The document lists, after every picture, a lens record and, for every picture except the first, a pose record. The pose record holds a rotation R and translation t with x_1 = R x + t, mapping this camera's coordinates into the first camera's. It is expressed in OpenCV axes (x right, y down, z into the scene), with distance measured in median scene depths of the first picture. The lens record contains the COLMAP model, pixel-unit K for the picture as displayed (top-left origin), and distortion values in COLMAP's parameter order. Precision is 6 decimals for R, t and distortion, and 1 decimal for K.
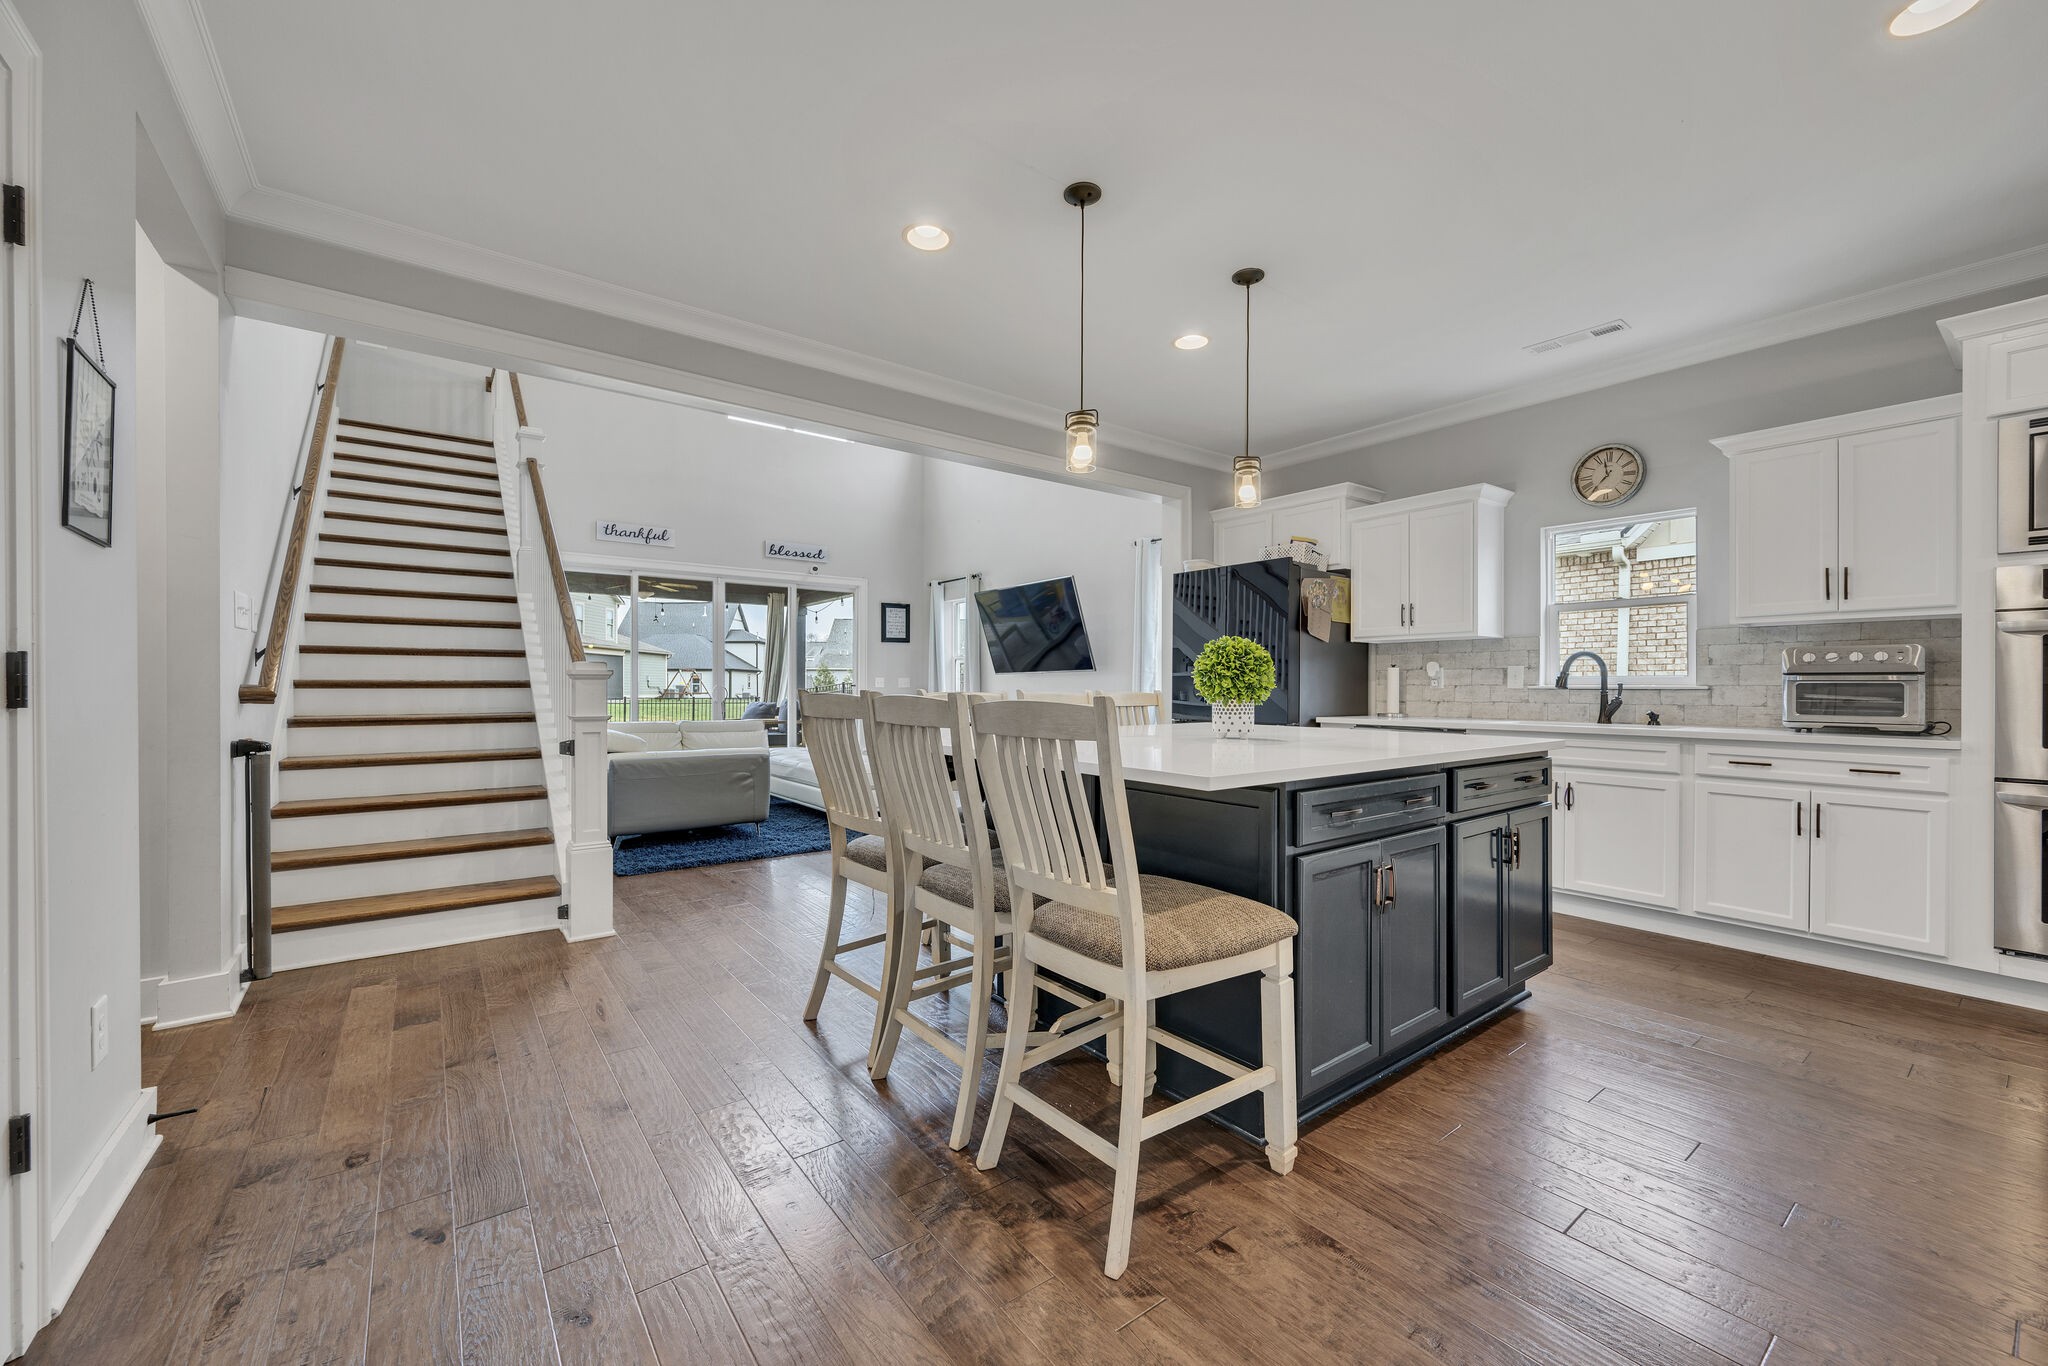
lens RADIAL K [[795.0, 0, 1043.1], [0, 795.0, 685.8], [0, 0, 1]] dist [-0.001733, -0.000073]
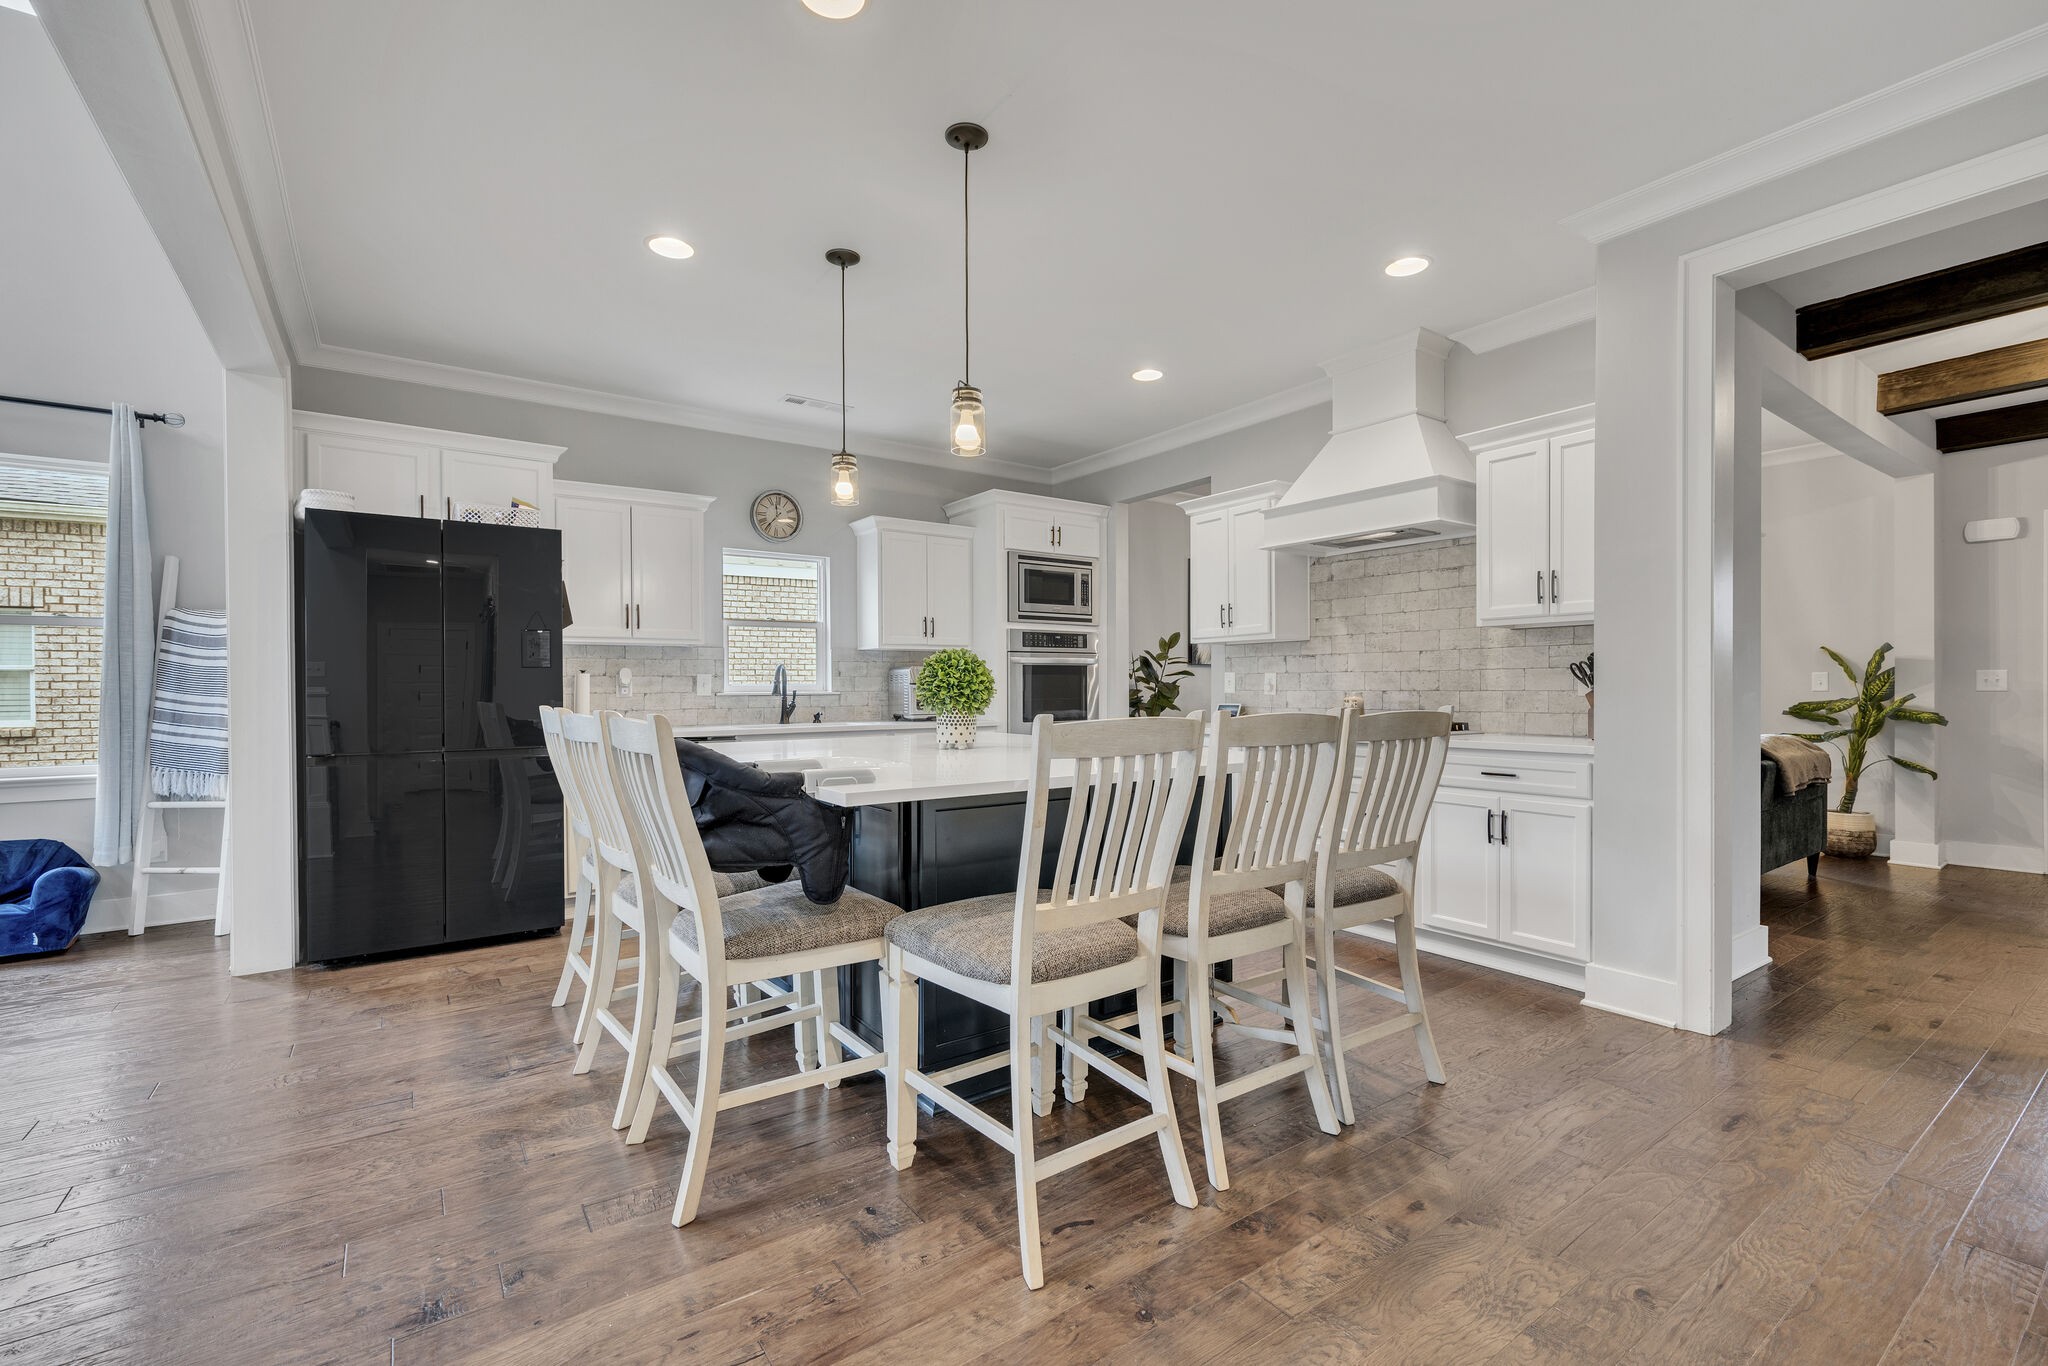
lens RADIAL K [[846.4, 0, 1030.7], [0, 846.4, 697.0], [0, 0, 1]] dist [-0.015174, -0.000171]
pose [[0.058529, -0.017653, 0.998130, -0.231799], [0.003624, 0.999841, 0.017471, -0.005898], [-0.998279, 0.002595, 0.058584, 0.234912]]
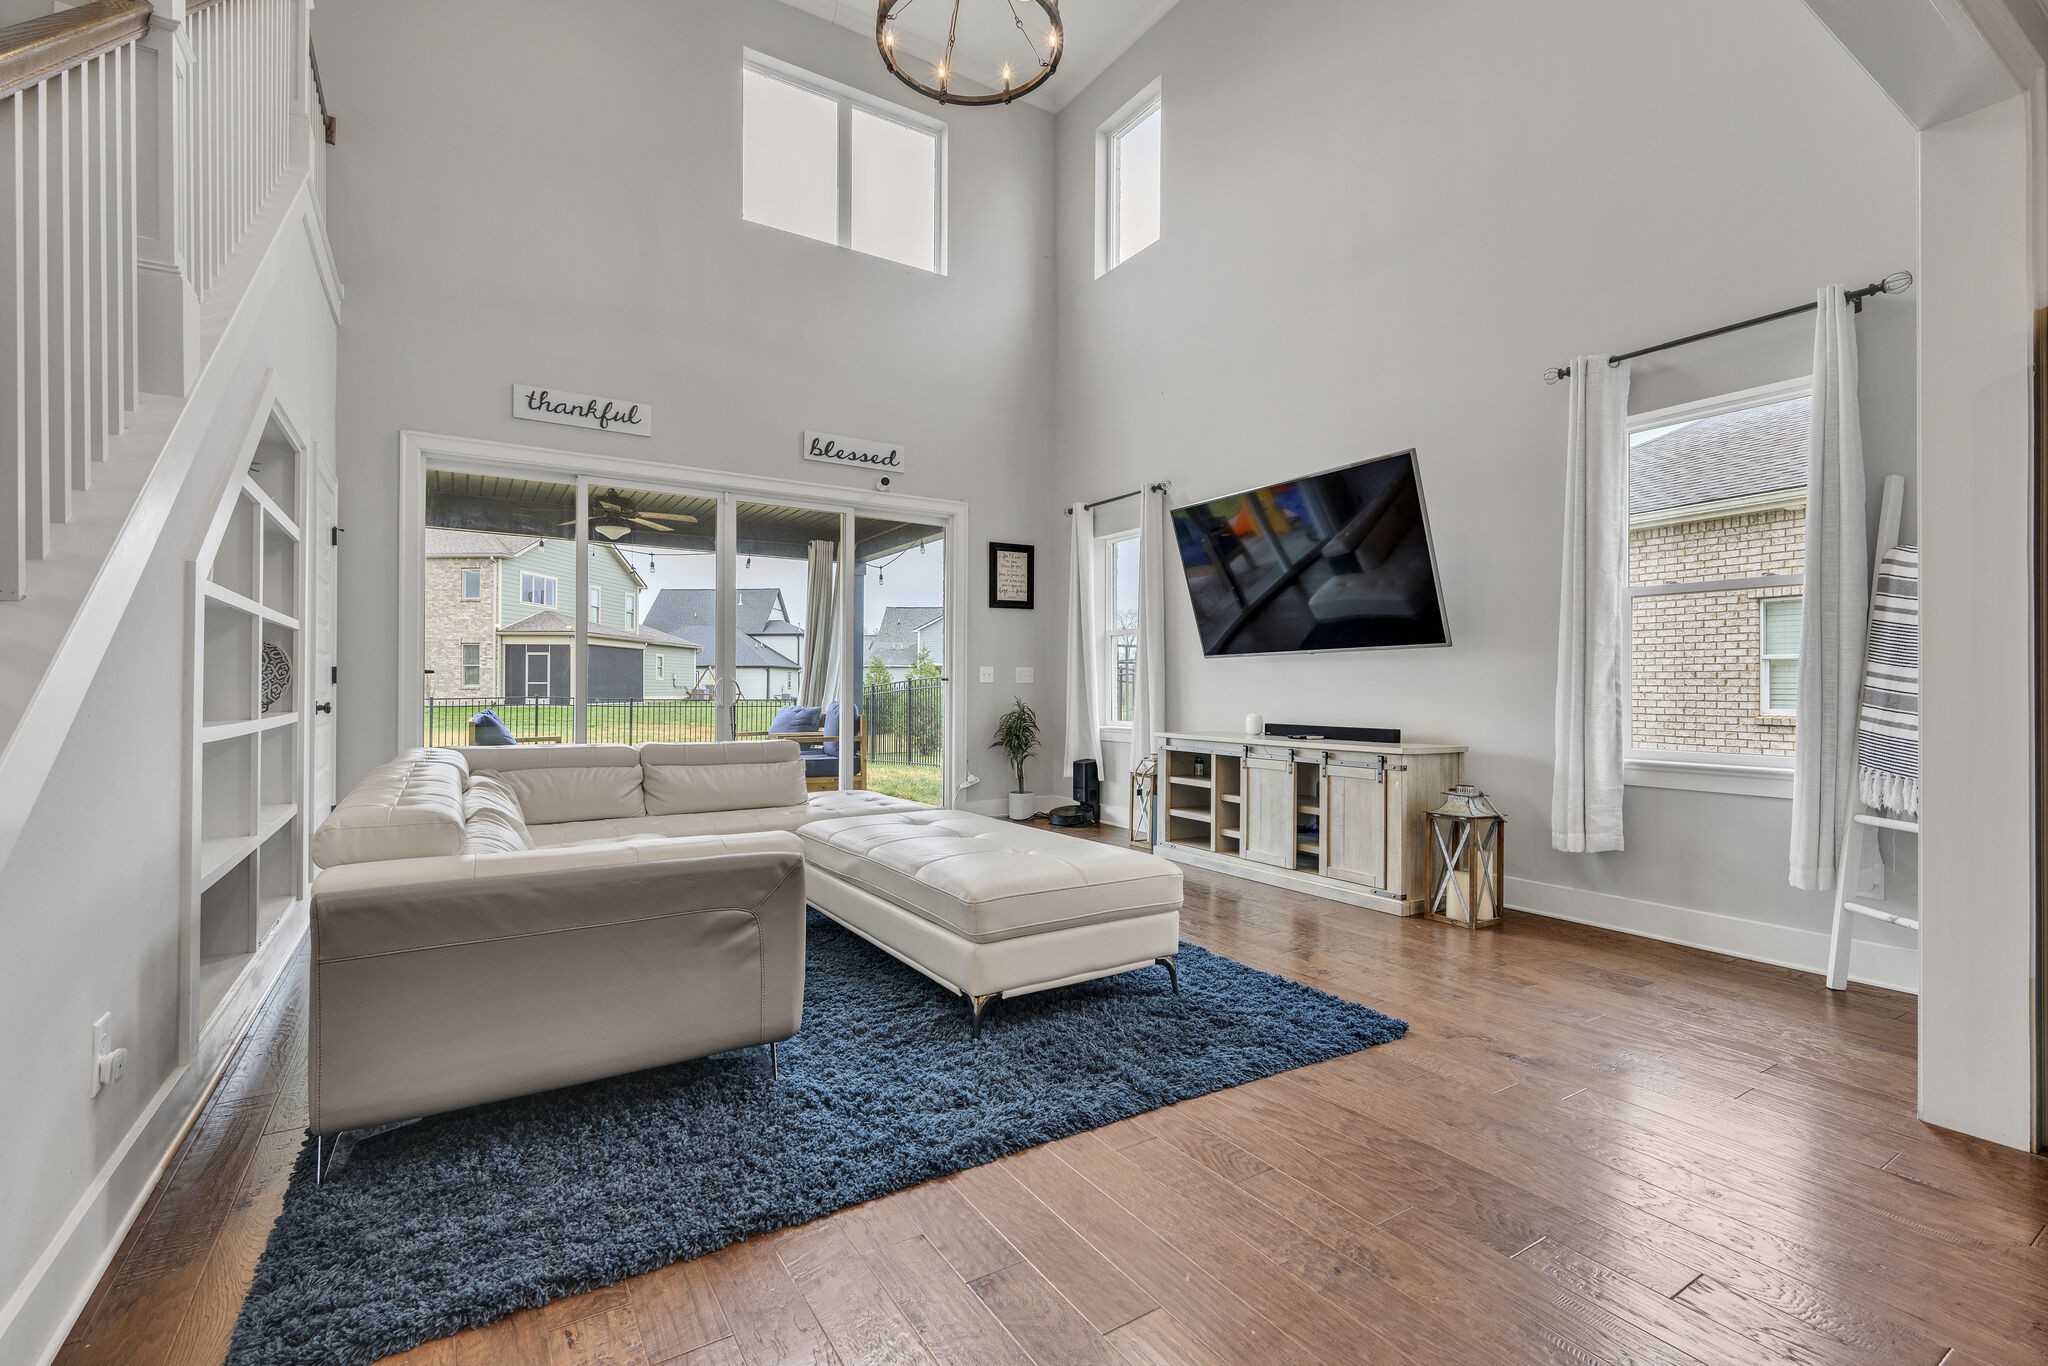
lens RADIAL K [[930.6, 0, 1021.1], [0, 930.6, 676.8], [0, 0, 1]] dist [0.013875, 0.000641]
pose [[0.993812, 0.000621, -0.111073, -0.108772], [-0.001835, 0.999940, -0.010828, 0.006148], [0.111059, 0.010965, 0.993753, 0.321798]]
